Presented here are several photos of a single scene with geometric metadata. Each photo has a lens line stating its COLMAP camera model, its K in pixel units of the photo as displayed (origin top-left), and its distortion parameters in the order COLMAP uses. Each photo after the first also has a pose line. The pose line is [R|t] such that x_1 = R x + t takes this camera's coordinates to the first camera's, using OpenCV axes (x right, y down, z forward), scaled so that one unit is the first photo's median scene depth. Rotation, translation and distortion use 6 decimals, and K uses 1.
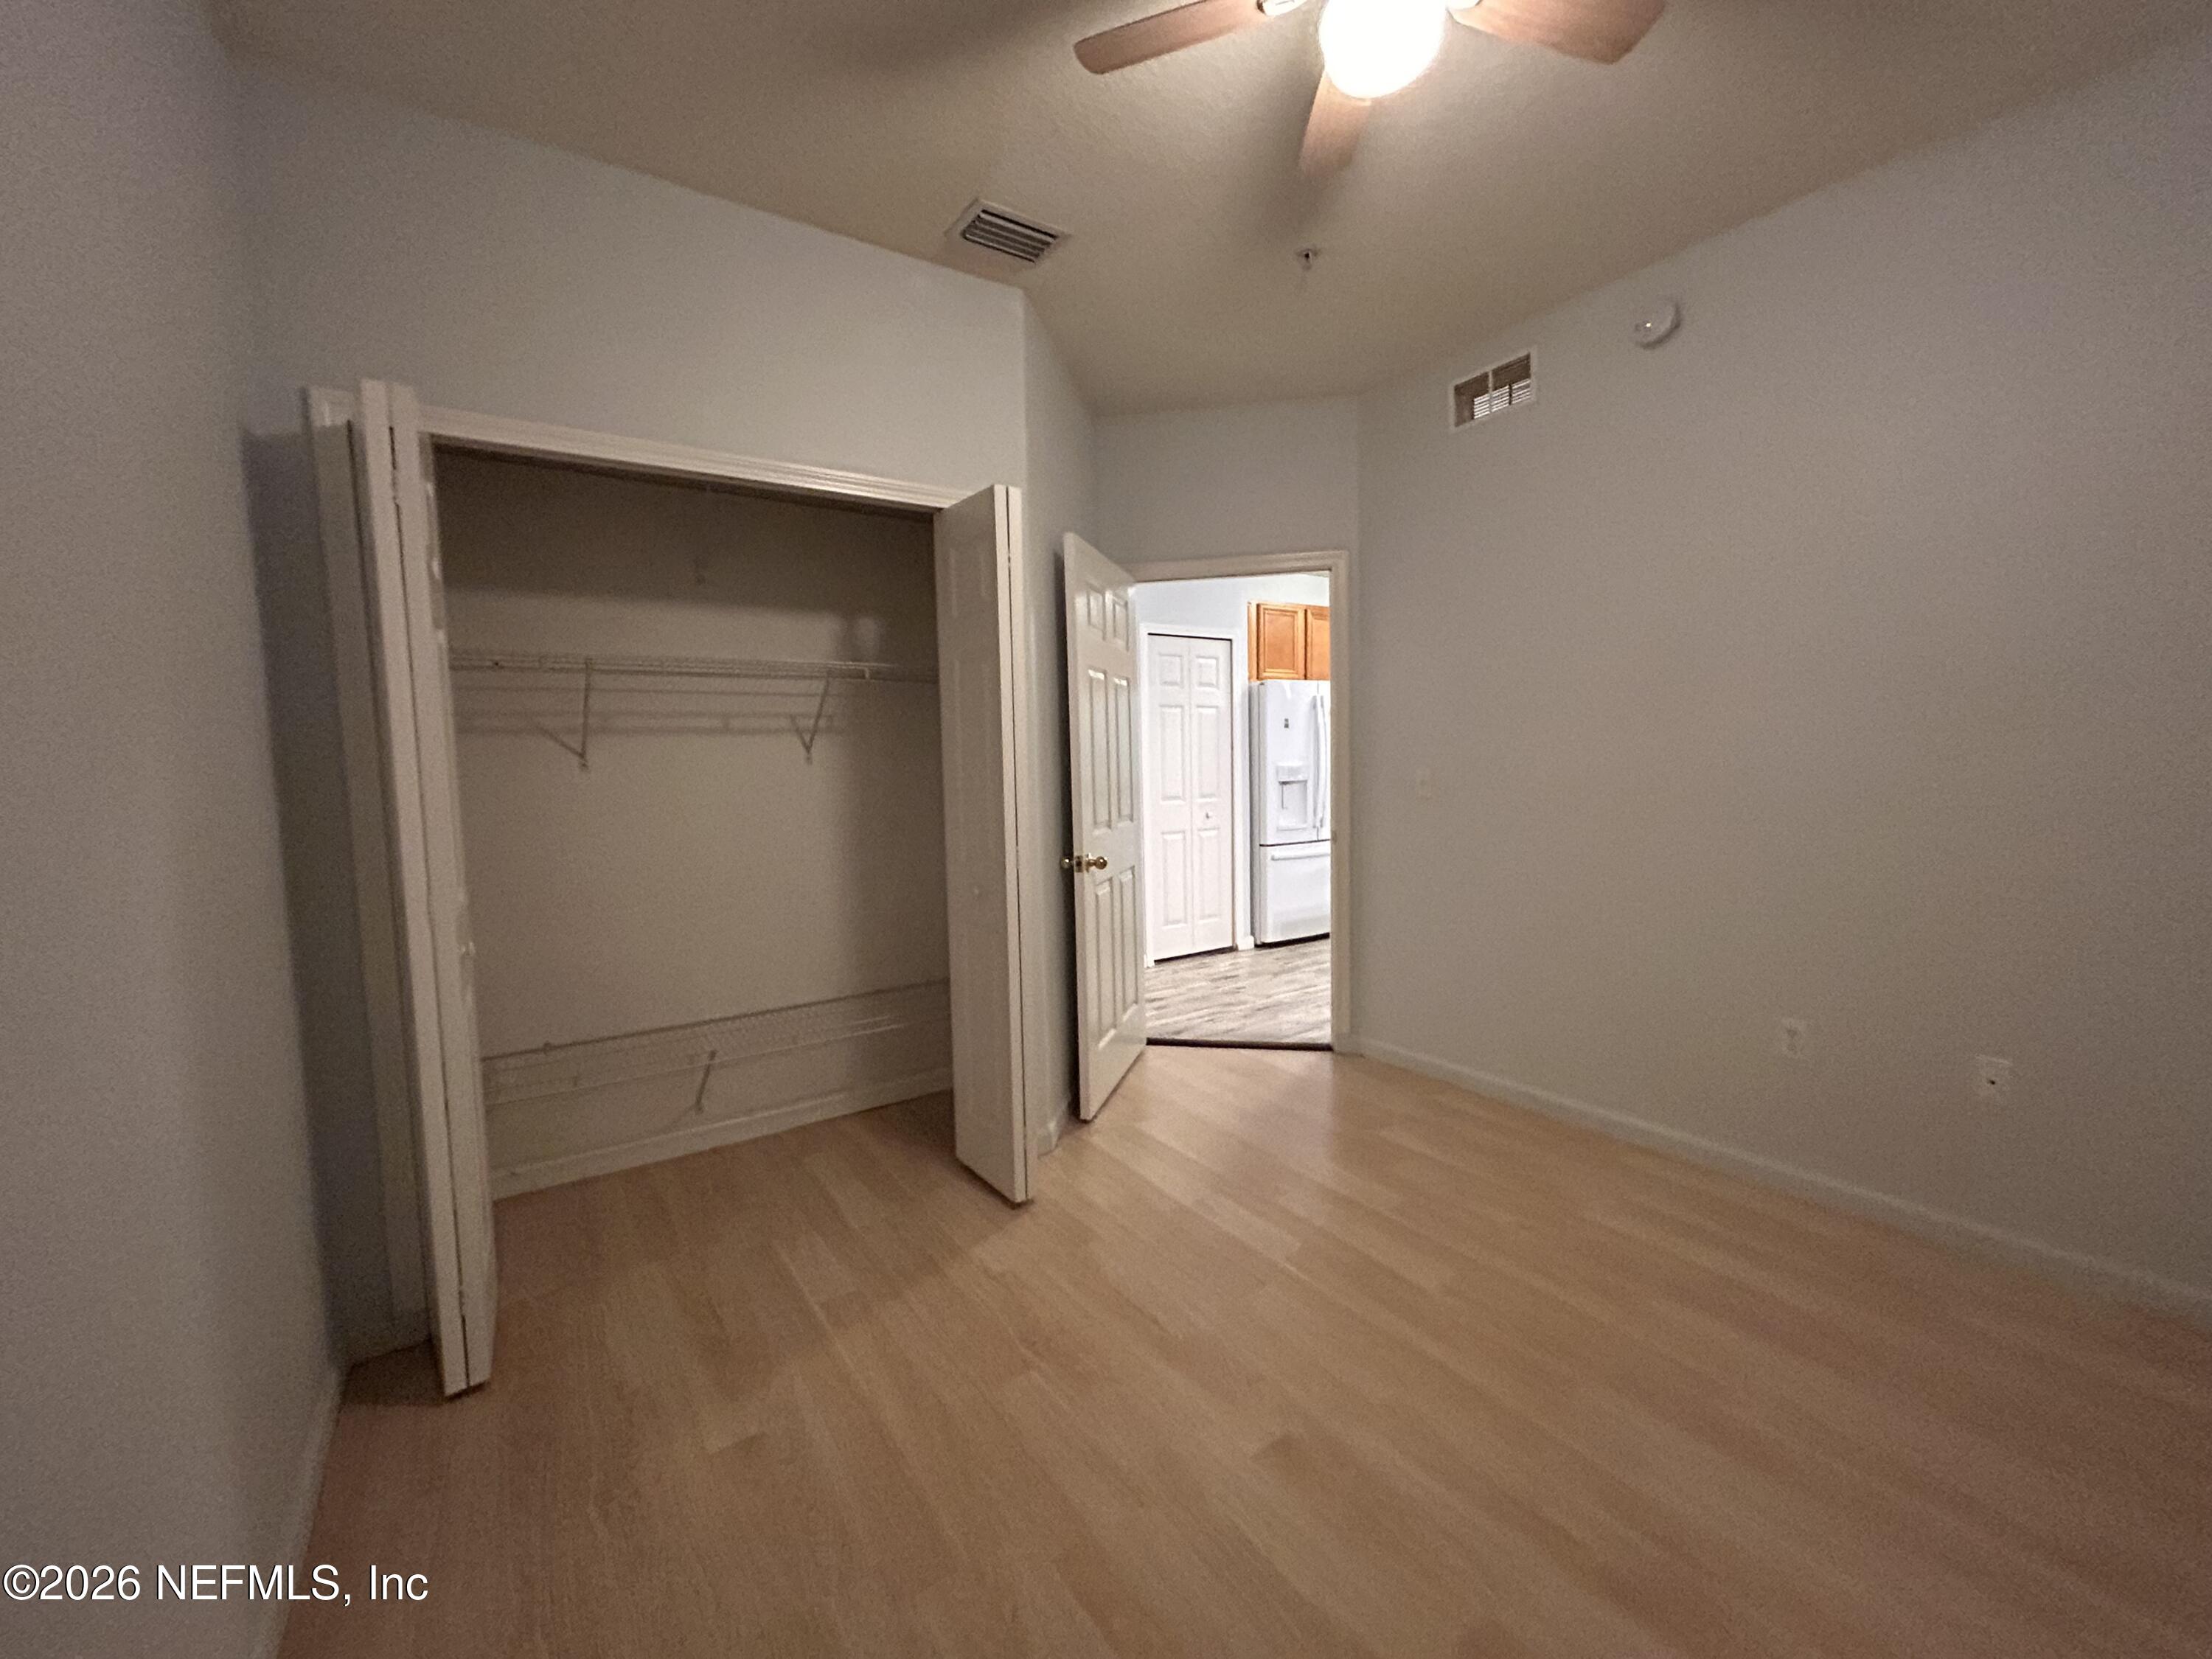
lens RADIAL K [[894.5, 0, 1105.9], [0, 894.5, 830.9], [0, 0, 1]] dist [-0.007806, 0.002747]
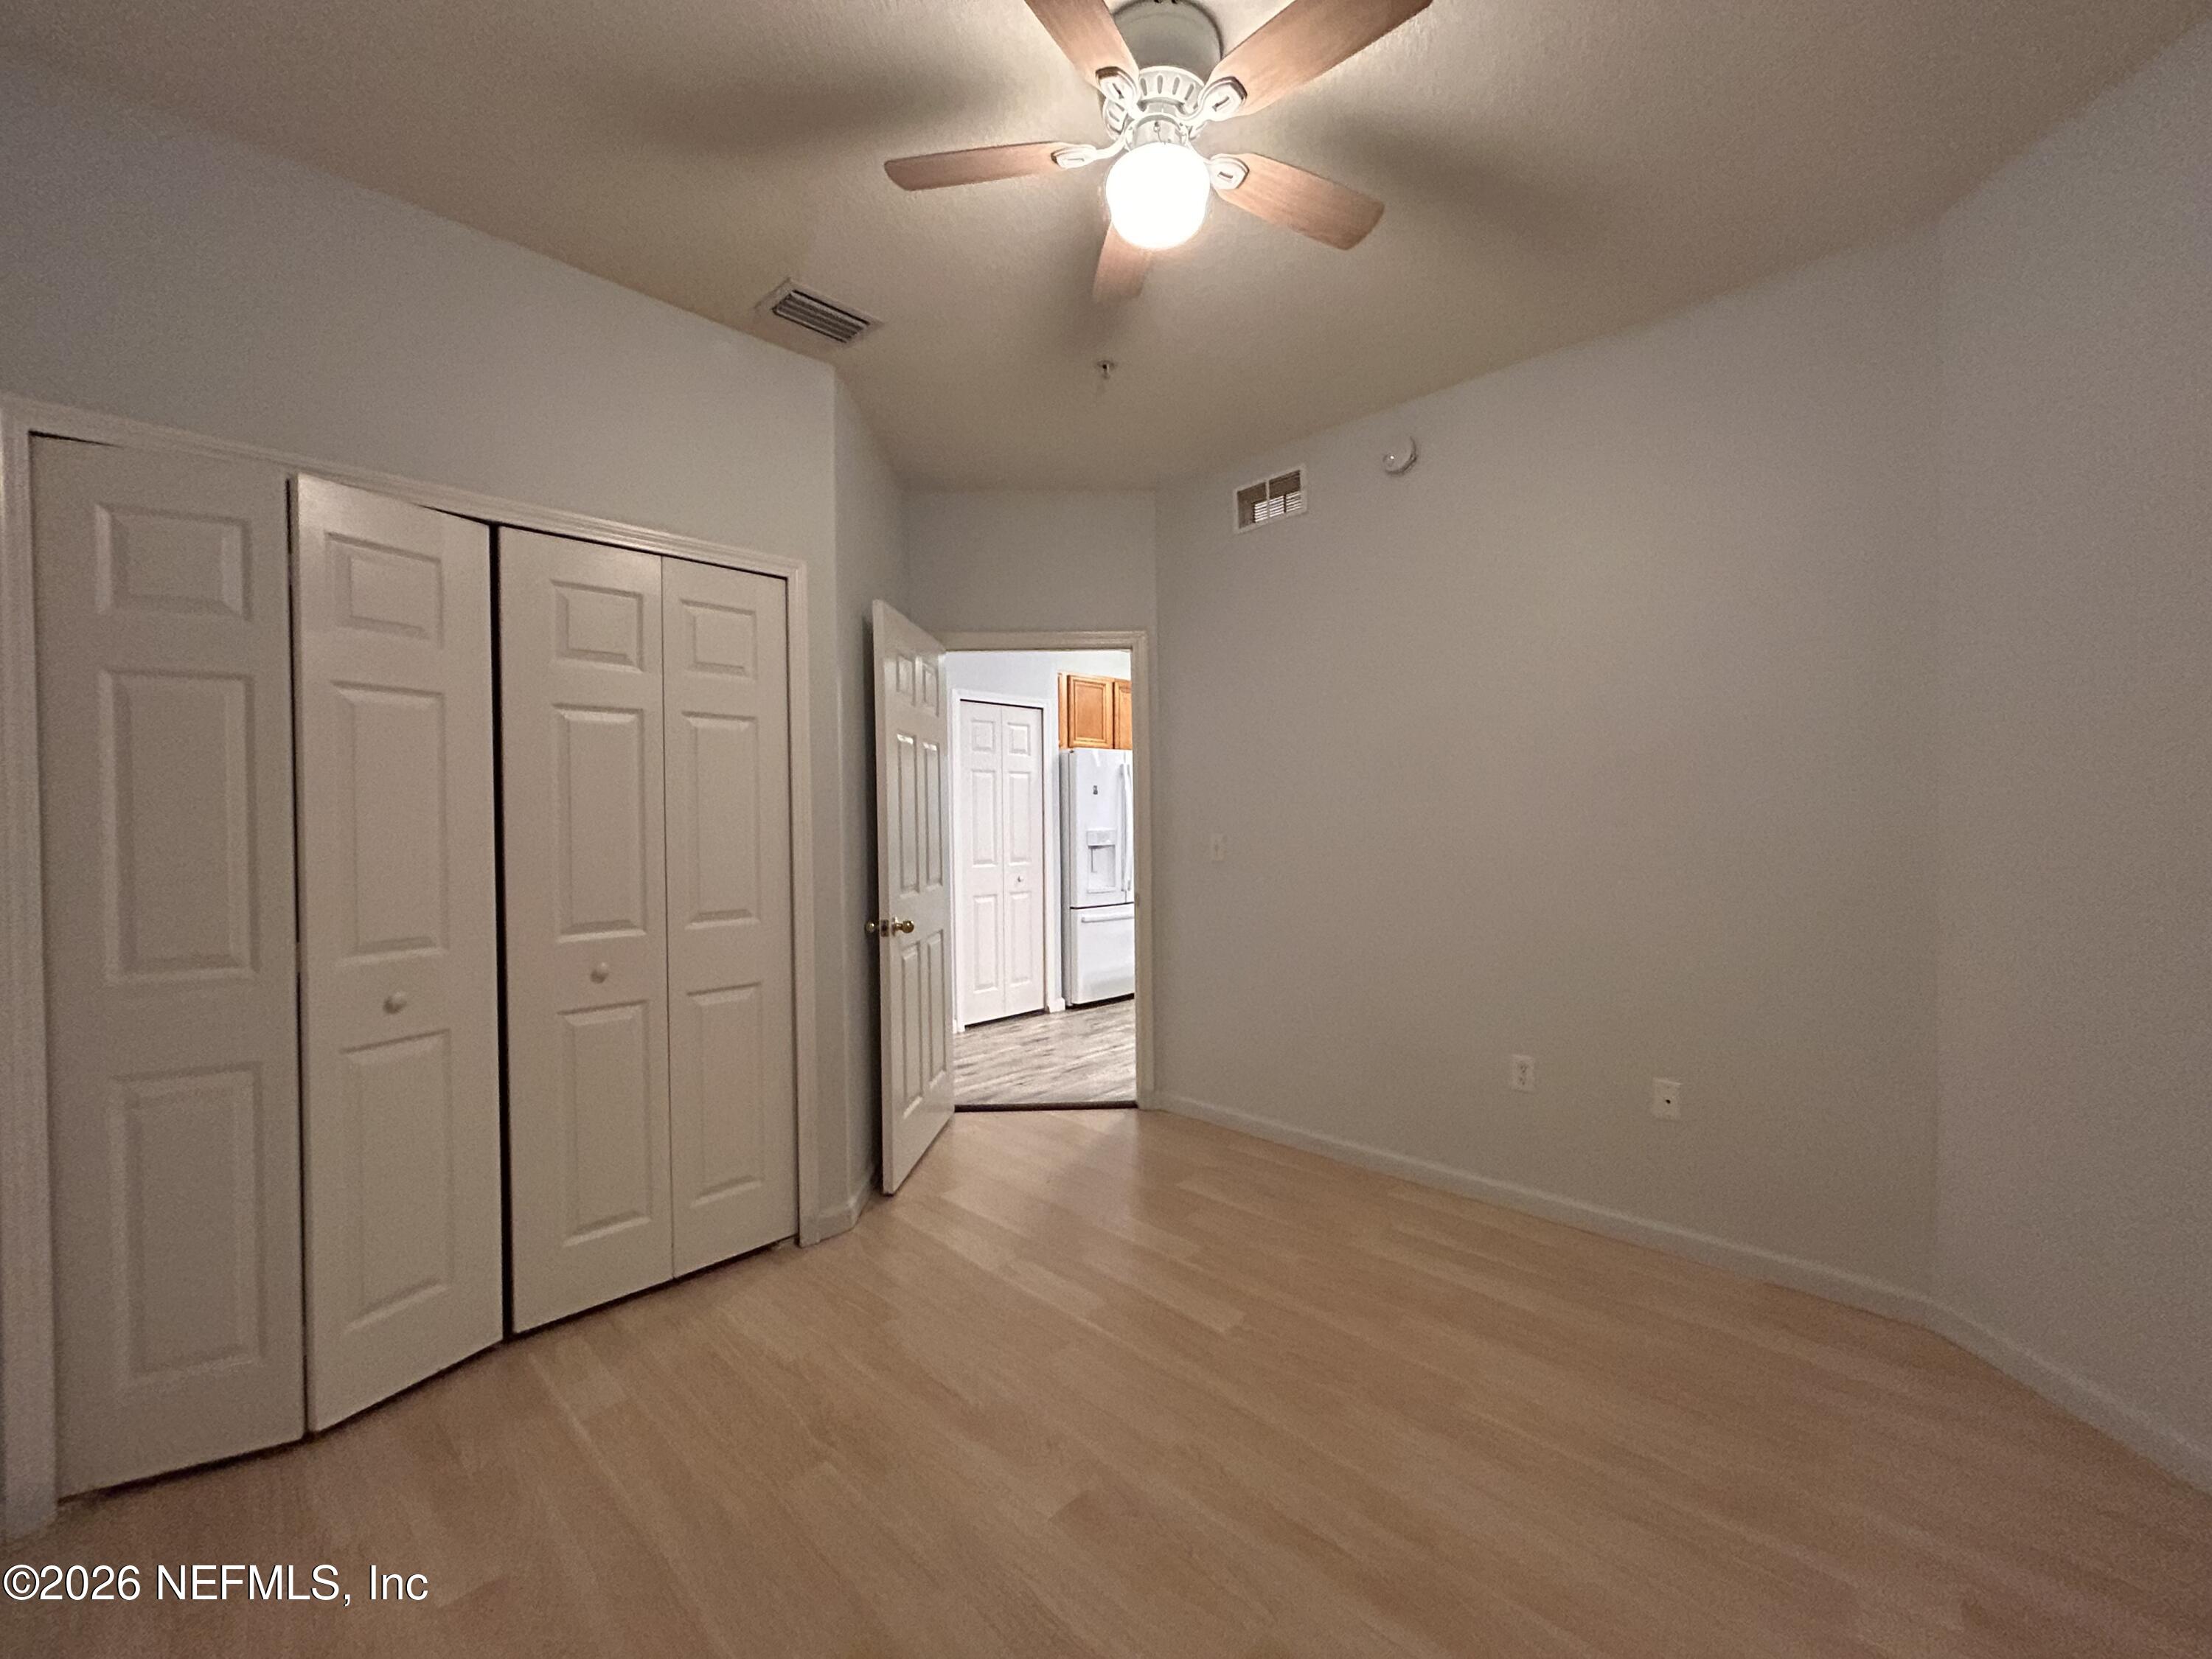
lens RADIAL K [[894.5, 0, 1107.4], [0, 894.5, 829.4], [0, 0, 1]] dist [-0.007806, 0.002747]
pose [[0.978735, 0.009210, 0.204923, 0.007396], [0.005650, 0.997402, -0.071811, -0.000001], [-0.205052, 0.071442, 0.976140, -0.023711]]
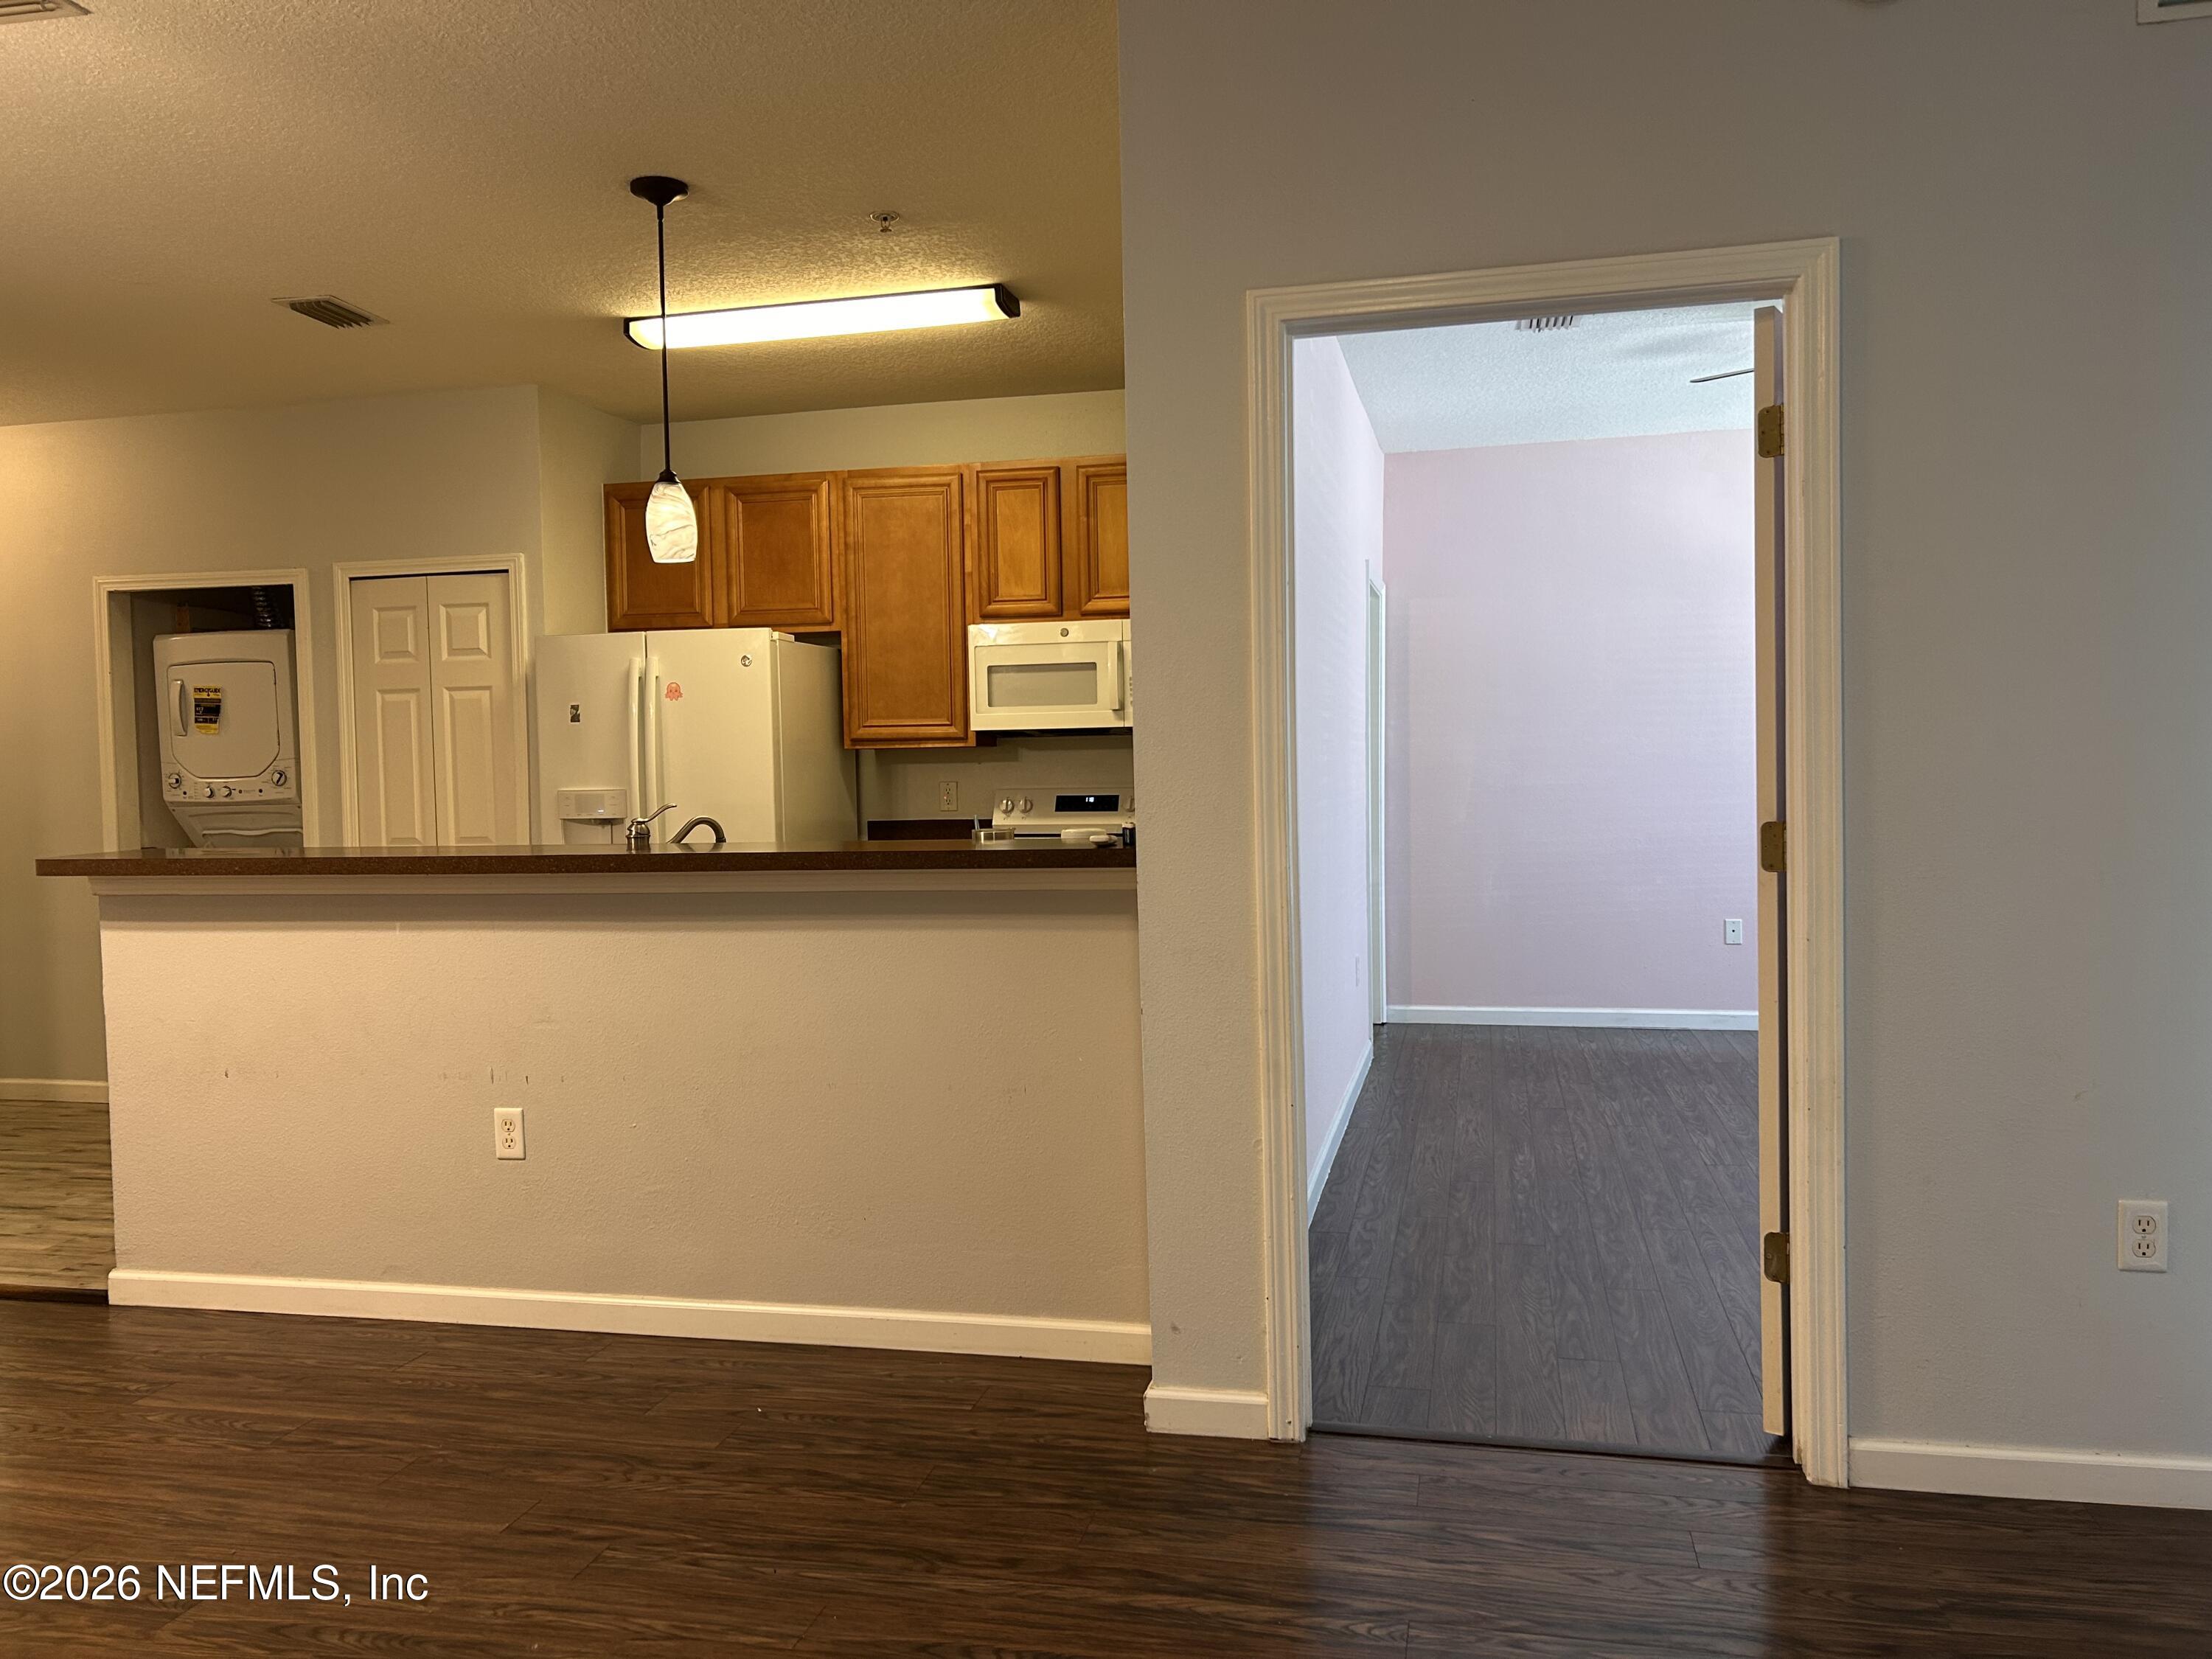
lens RADIAL K [[1633.0, 0, 1124.6], [0, 1633.0, 836.9], [0, 0, 1]] dist [0.023689, -0.018106]
pose [[0.683831, 0.043711, -0.728330, 2.391701], [-0.053473, 0.998522, 0.009721, -0.149071], [0.727679, 0.032298, 0.685157, 1.146126]]
